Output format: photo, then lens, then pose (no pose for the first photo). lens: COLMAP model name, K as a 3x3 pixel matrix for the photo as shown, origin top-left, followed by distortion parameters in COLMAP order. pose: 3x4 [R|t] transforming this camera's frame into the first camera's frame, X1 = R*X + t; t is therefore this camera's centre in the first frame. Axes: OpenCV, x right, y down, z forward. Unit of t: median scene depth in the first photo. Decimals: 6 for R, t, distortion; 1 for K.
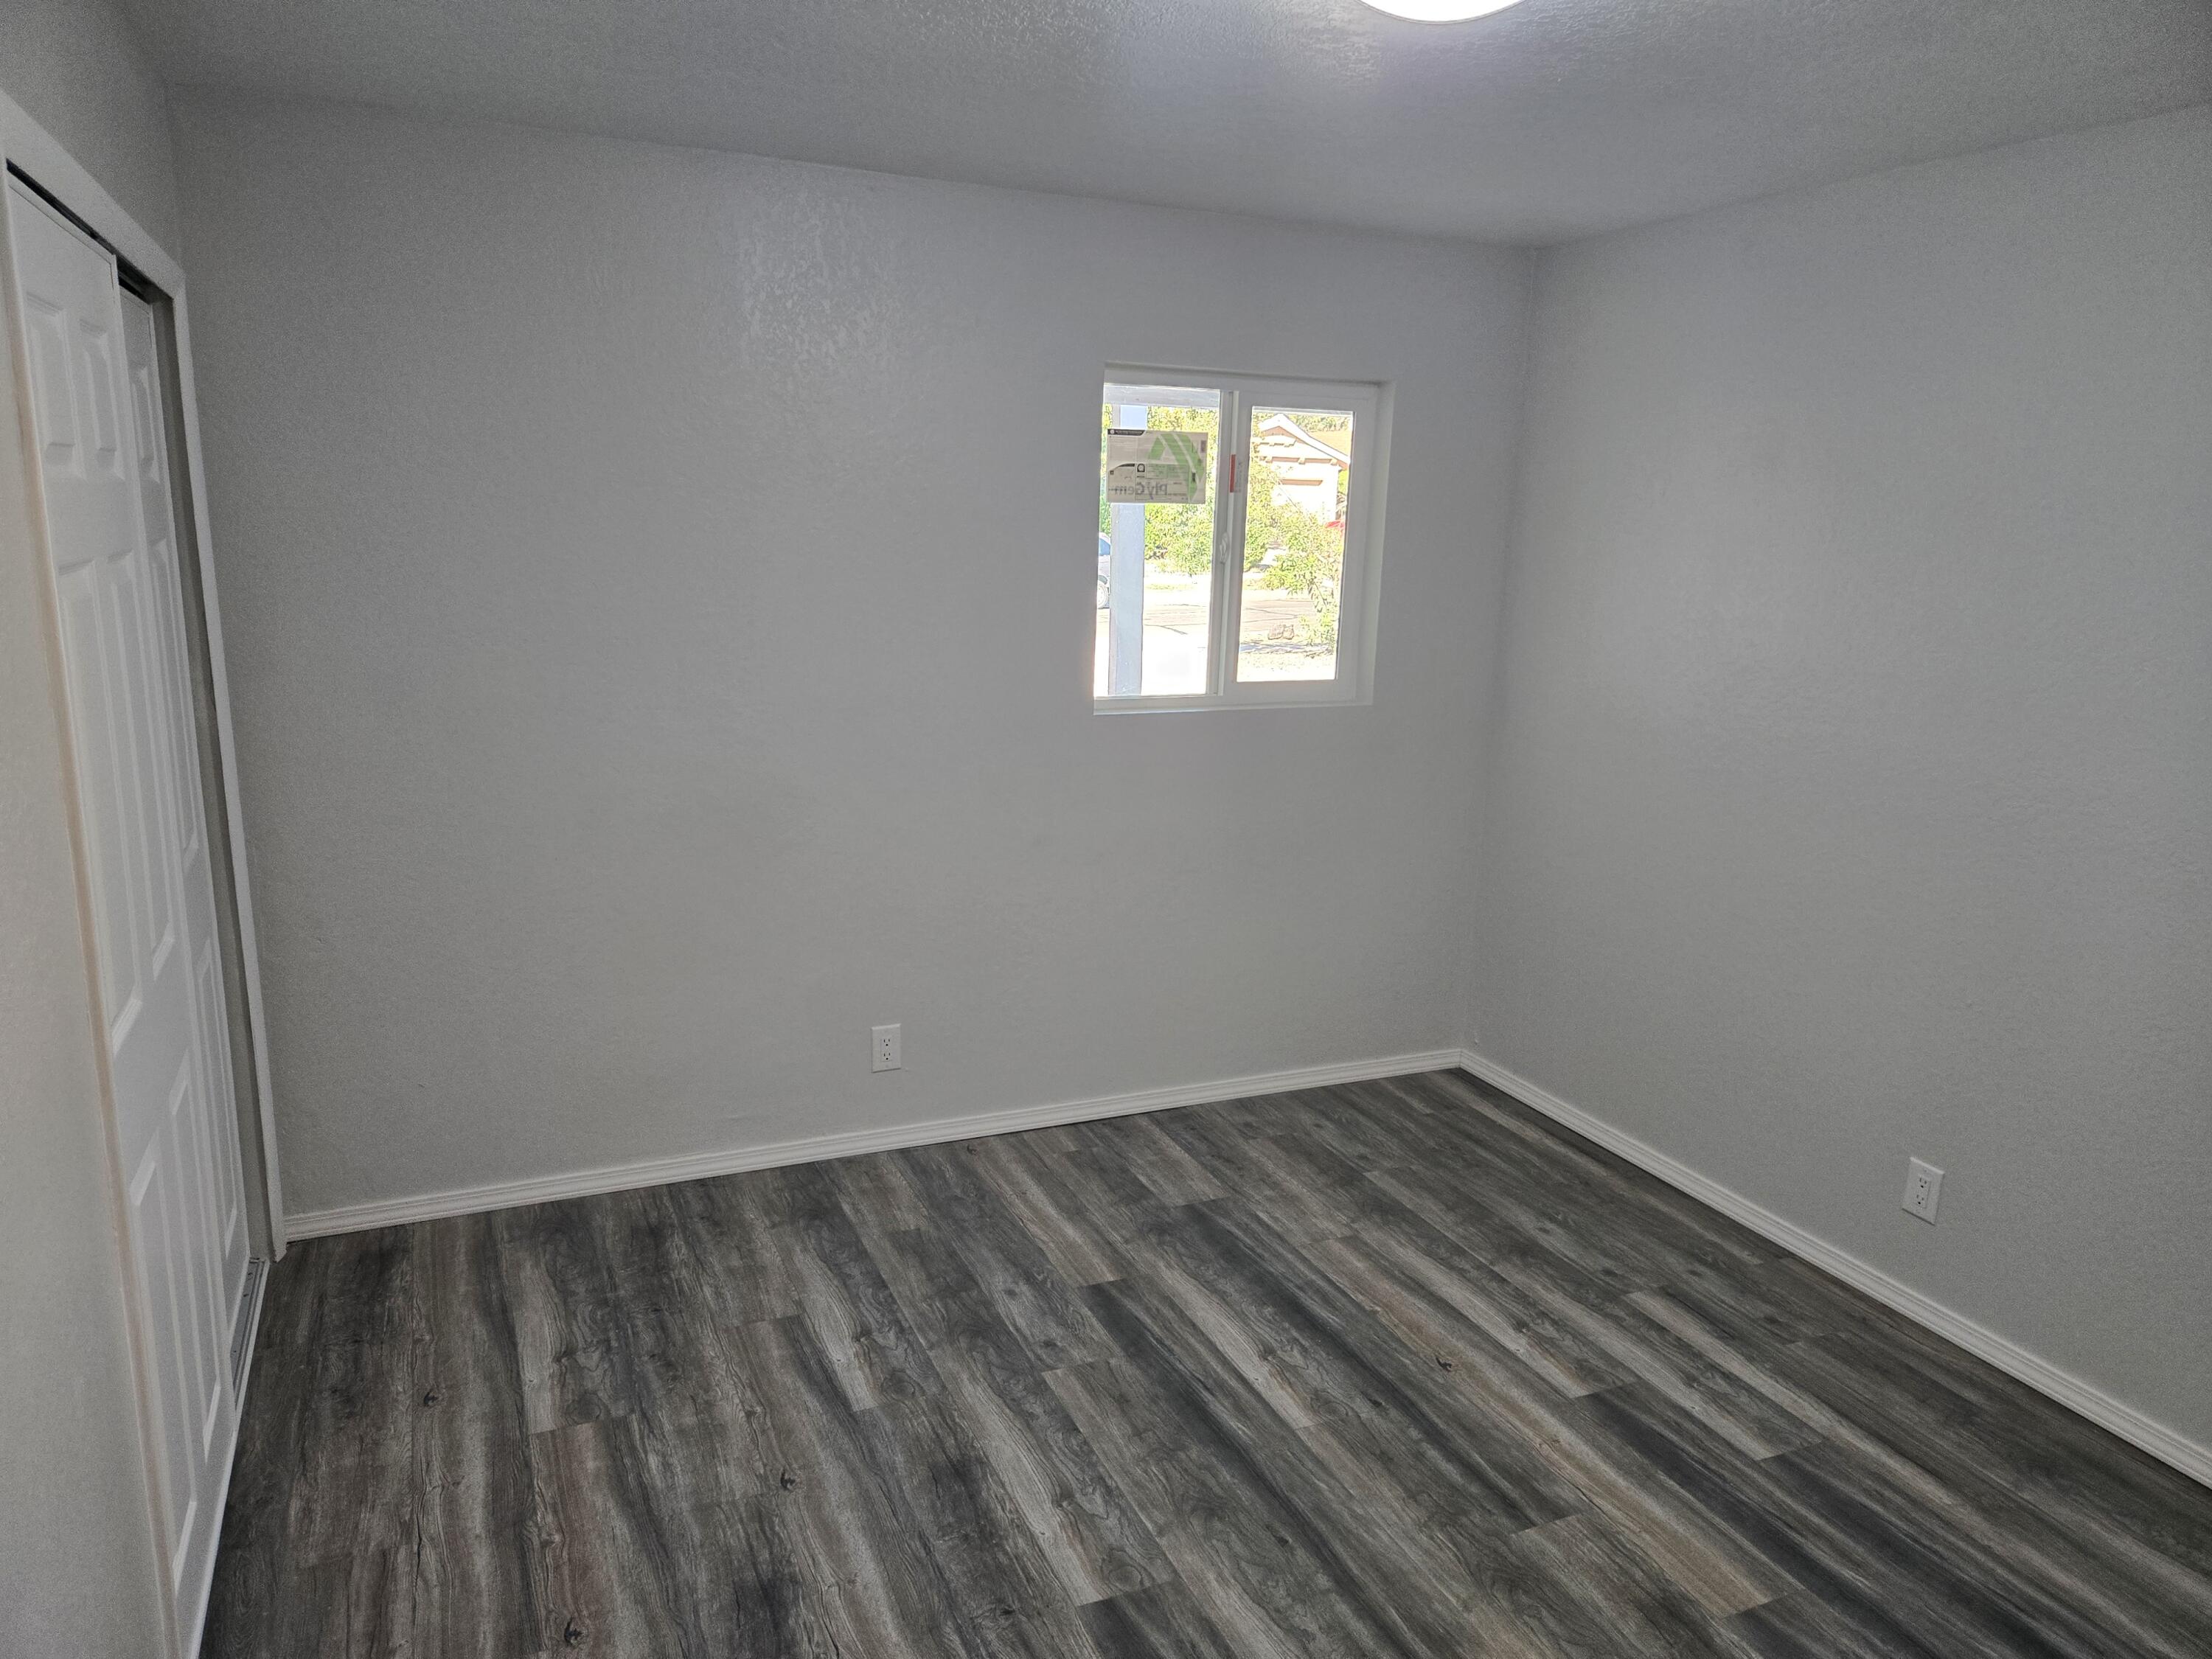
lens RADIAL K [[1481.0, 0, 1090.9], [0, 1481.0, 835.0], [0, 0, 1]] dist [0.059636, -0.055527]
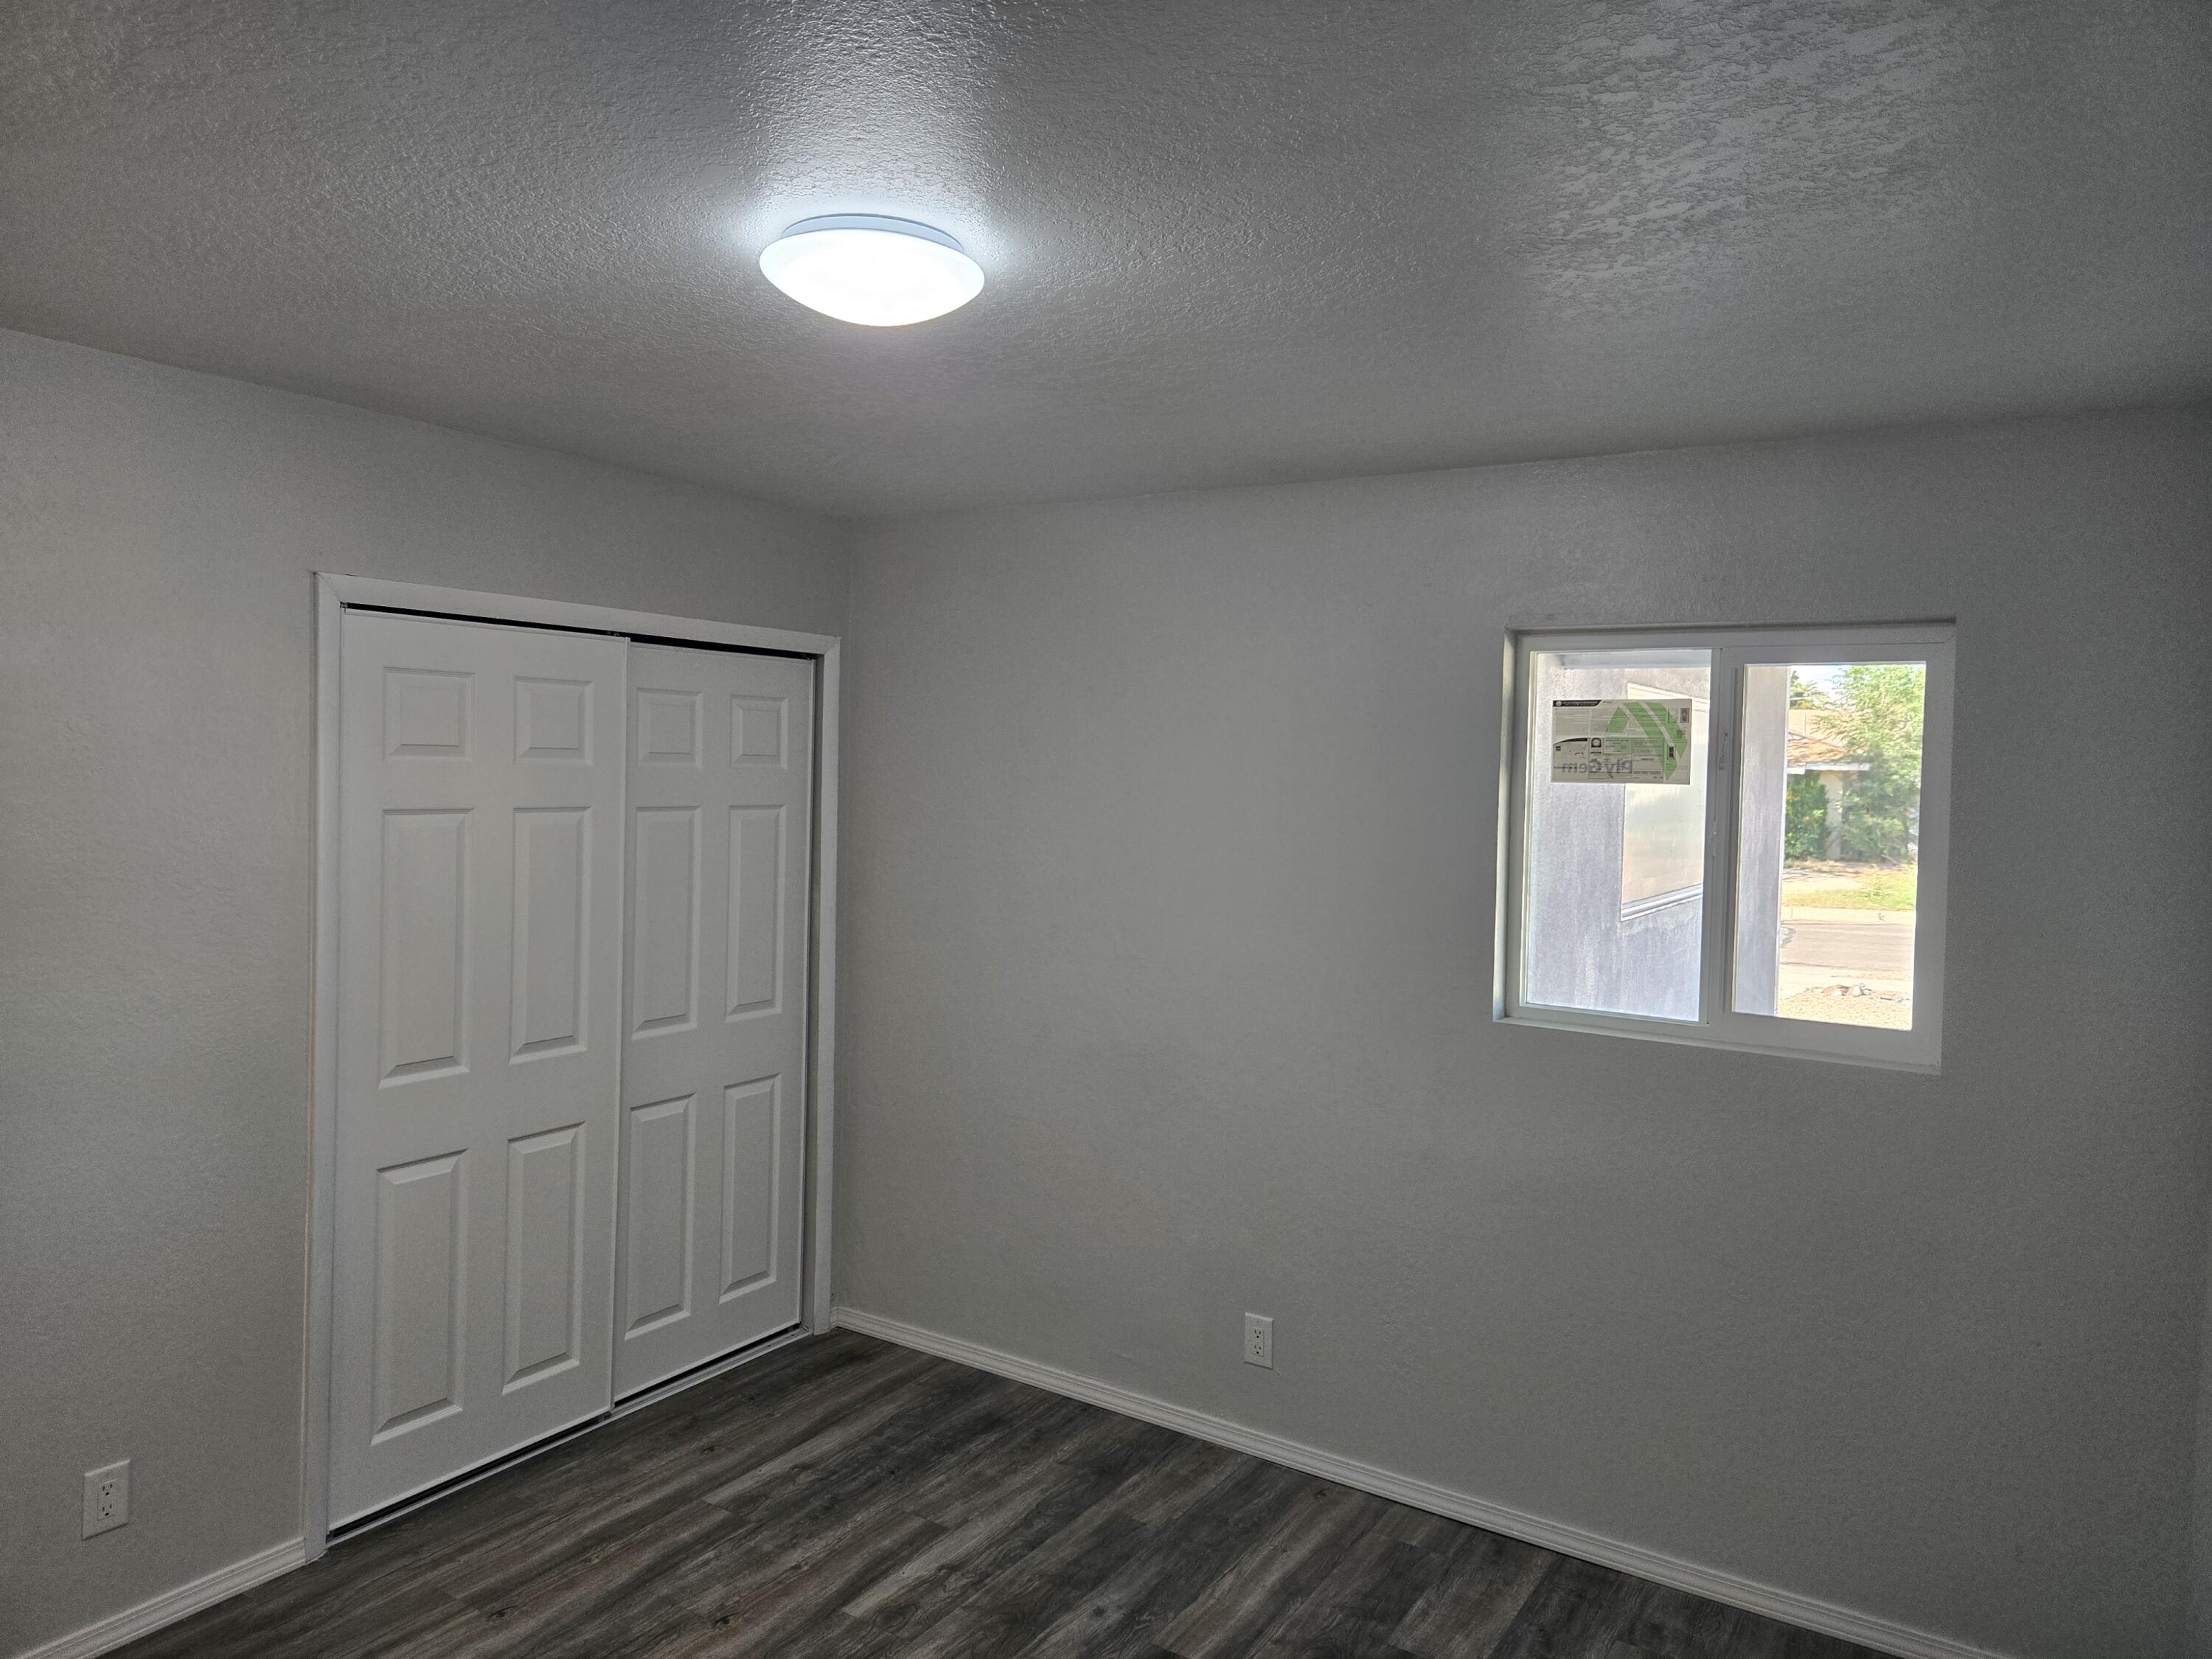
lens RADIAL K [[1481.0, 0, 1095.9], [0, 1481.0, 809.4], [0, 0, 1]] dist [0.059636, -0.055527]
pose [[0.551358, 0.011197, -0.834193, 0.677396], [-0.190709, 0.975126, -0.112960, -0.068518], [0.812178, 0.221370, 0.539779, 0.366447]]
